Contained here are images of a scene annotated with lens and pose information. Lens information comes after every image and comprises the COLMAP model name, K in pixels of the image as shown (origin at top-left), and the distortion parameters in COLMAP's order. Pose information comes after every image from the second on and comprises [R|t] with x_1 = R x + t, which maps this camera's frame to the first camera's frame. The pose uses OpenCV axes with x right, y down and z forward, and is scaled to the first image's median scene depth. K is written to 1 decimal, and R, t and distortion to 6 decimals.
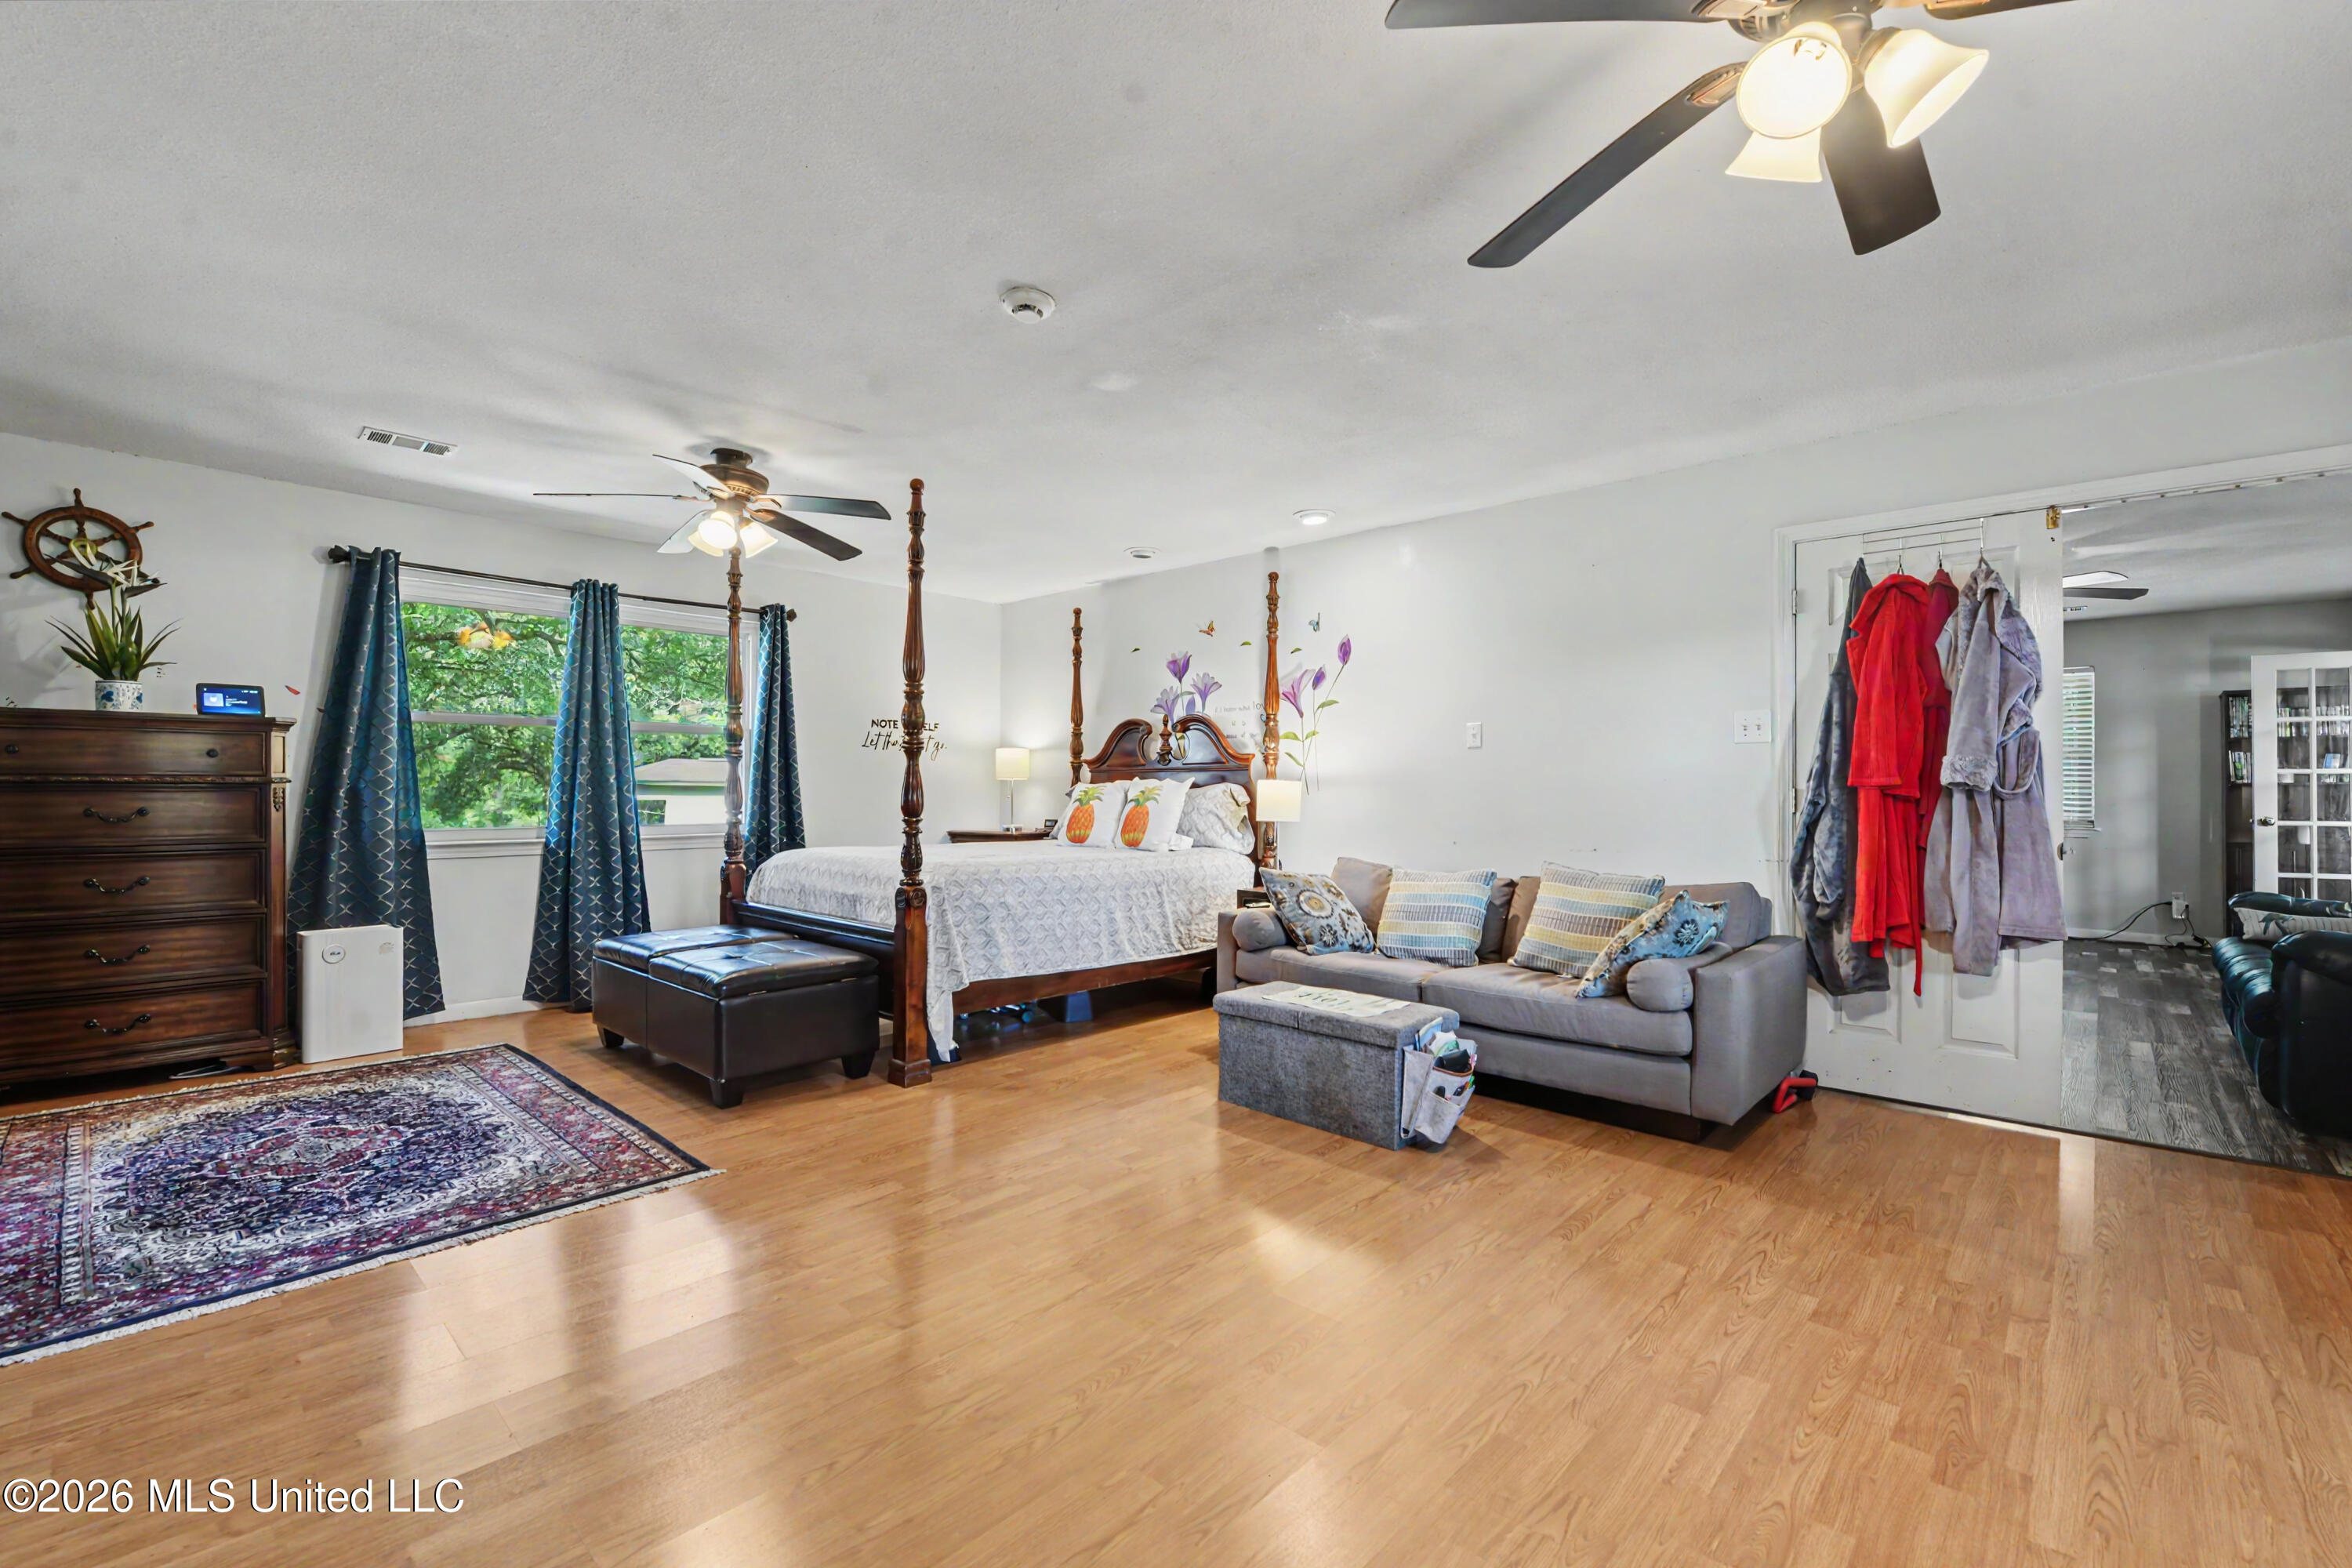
lens RADIAL K [[1021.6, 0, 1165.3], [0, 1021.6, 787.0], [0, 0, 1]] dist [-0.018365, 0.000034]
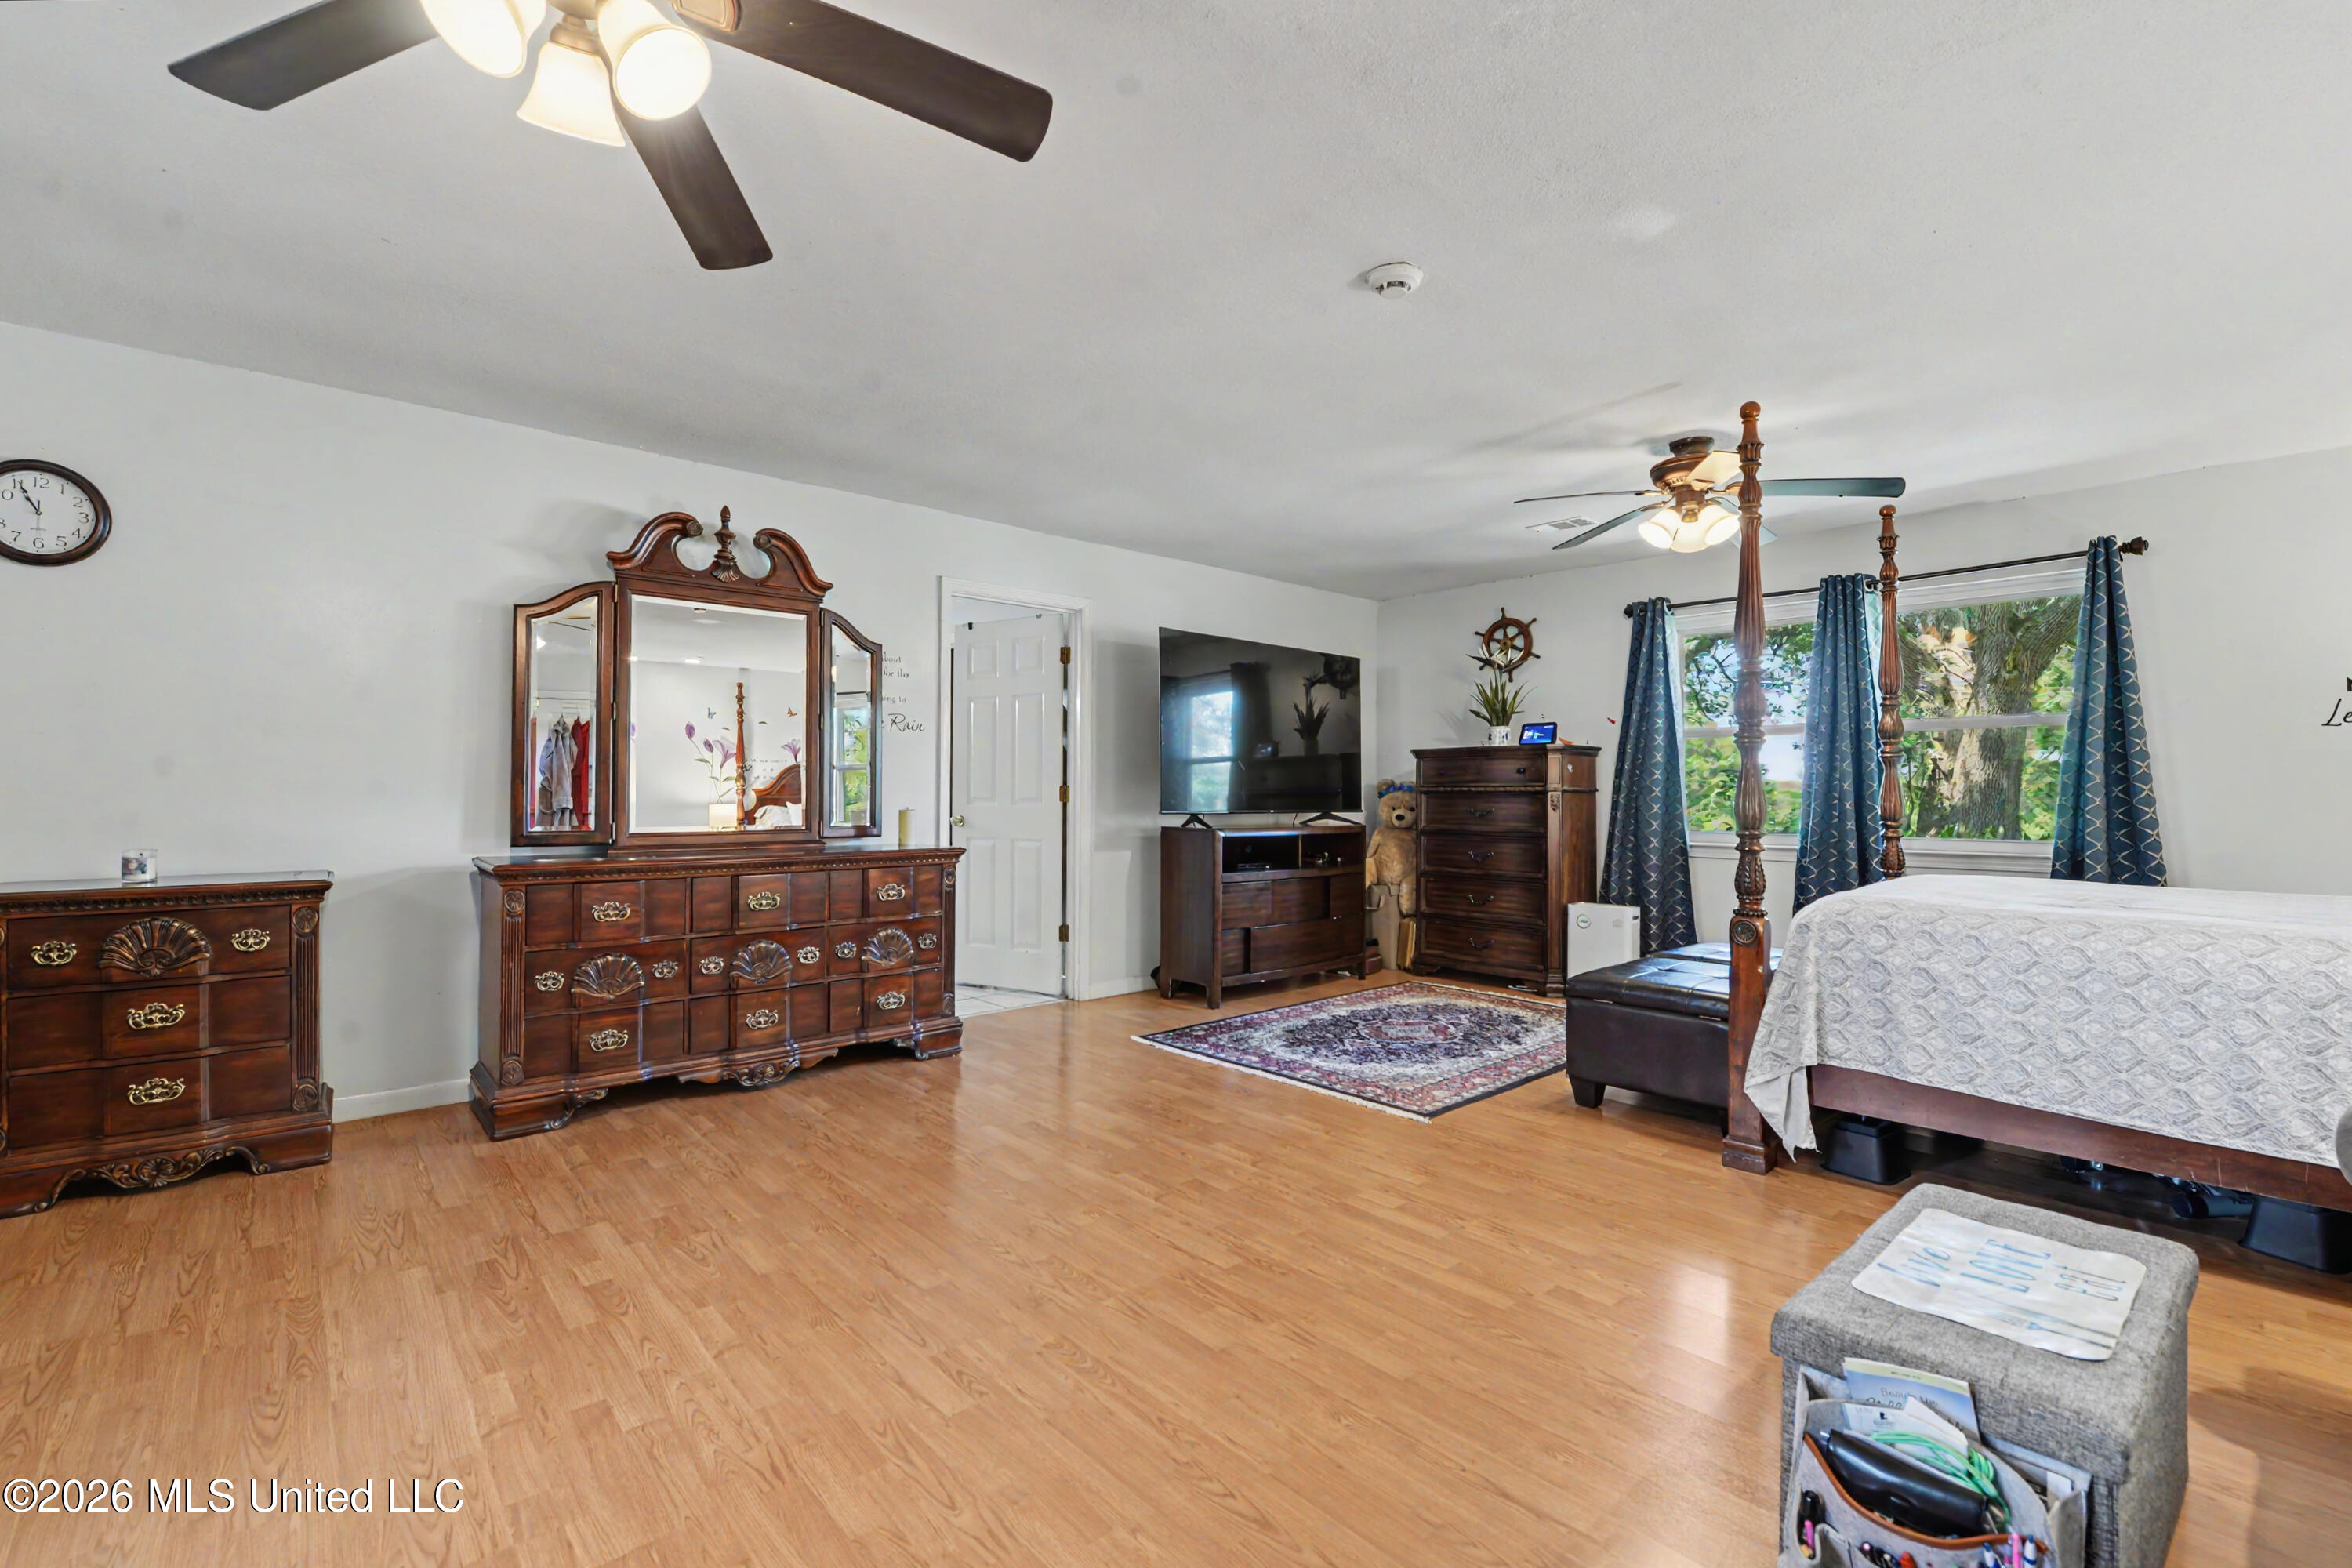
lens RADIAL K [[1021.6, 0, 1164.3], [0, 1021.6, 787.6], [0, 0, 1]] dist [-0.018365, 0.000034]
pose [[-0.109724, -0.007890, -0.993931, 0.606263], [-0.000294, 0.999969, -0.007906, 0.002394], [0.993962, -0.000575, -0.109723, 0.657403]]
